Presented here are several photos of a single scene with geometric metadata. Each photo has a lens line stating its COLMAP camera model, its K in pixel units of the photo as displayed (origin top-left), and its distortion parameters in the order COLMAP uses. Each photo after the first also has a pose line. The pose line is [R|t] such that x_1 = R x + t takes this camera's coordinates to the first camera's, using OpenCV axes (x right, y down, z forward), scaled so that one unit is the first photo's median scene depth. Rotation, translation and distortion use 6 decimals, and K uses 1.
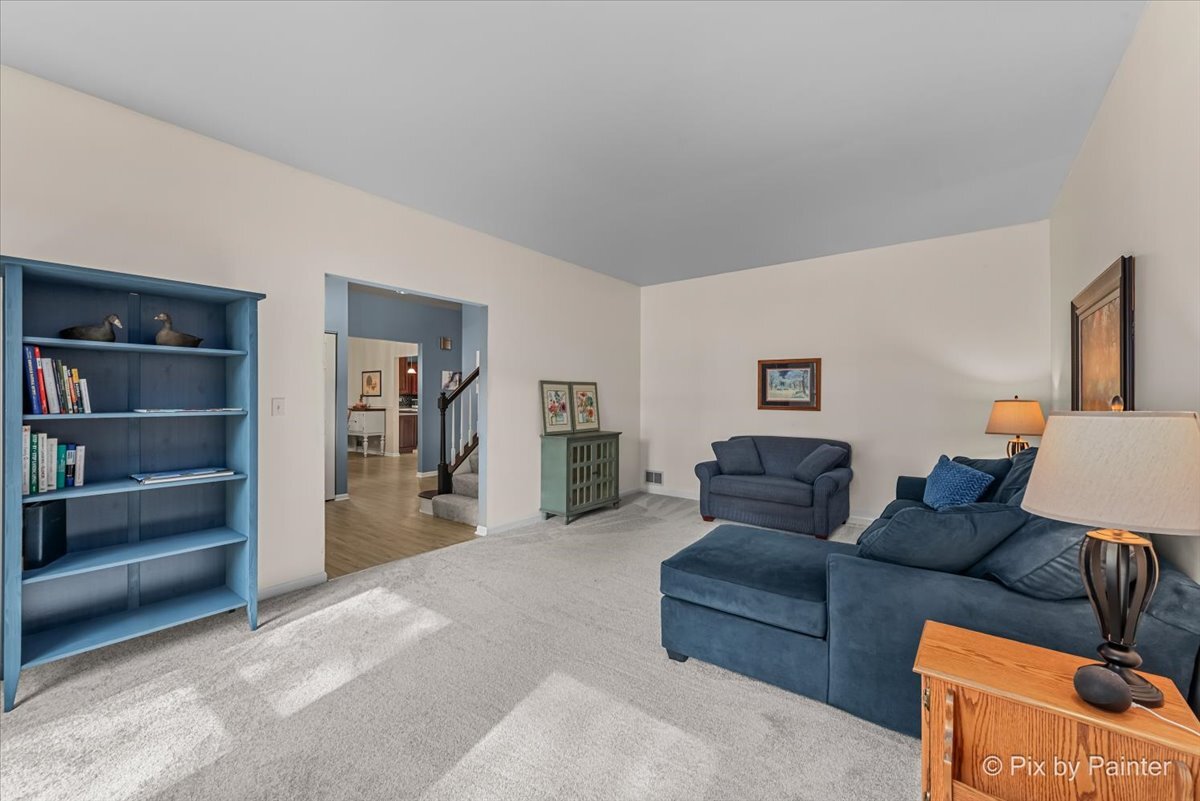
lens RADIAL K [[474.9, 0, 605.2], [0, 474.9, 399.3], [0, 0, 1]] dist [0.011043, -0.000446]
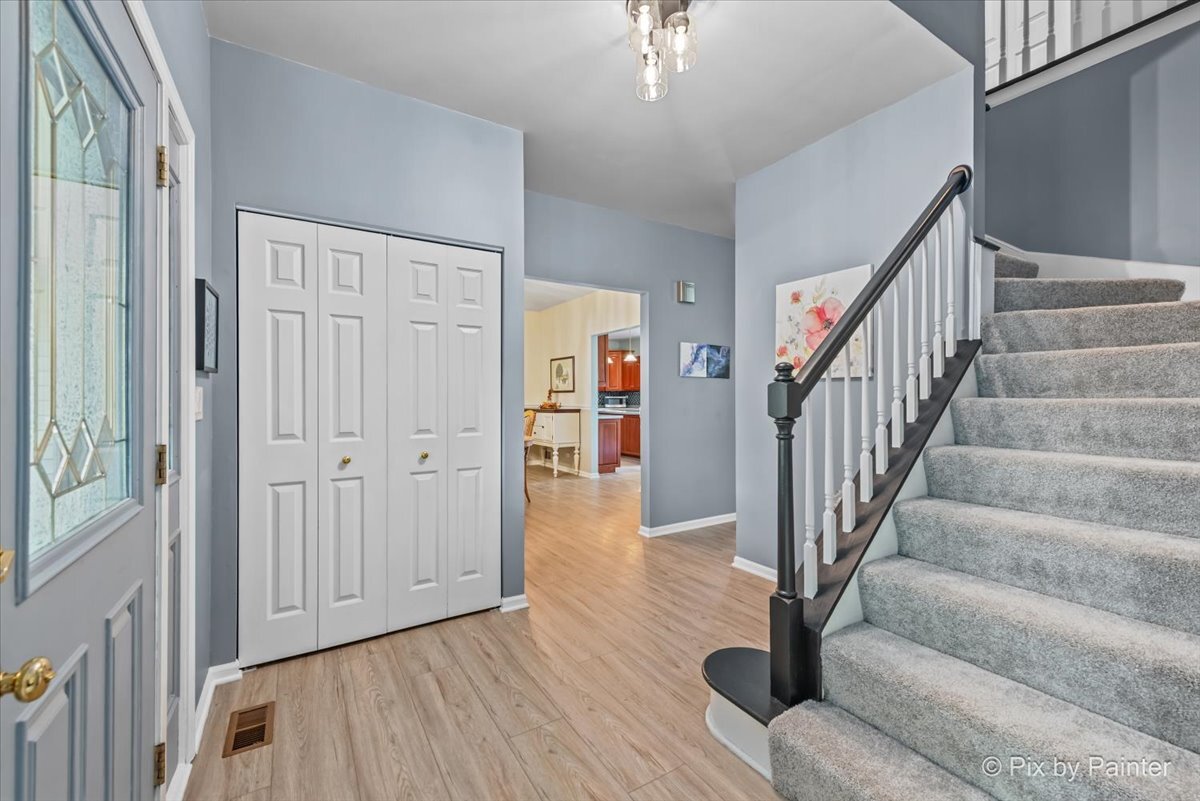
lens RADIAL K [[474.9, 0, 605.2], [0, 474.9, 399.3], [0, 0, 1]] dist [0.011043, -0.000446]
pose [[0.936778, -0.005026, -0.349888, -0.182727], [0.006195, 0.999978, 0.002223, 0.003590], [0.349869, -0.004250, 0.936789, 0.357270]]
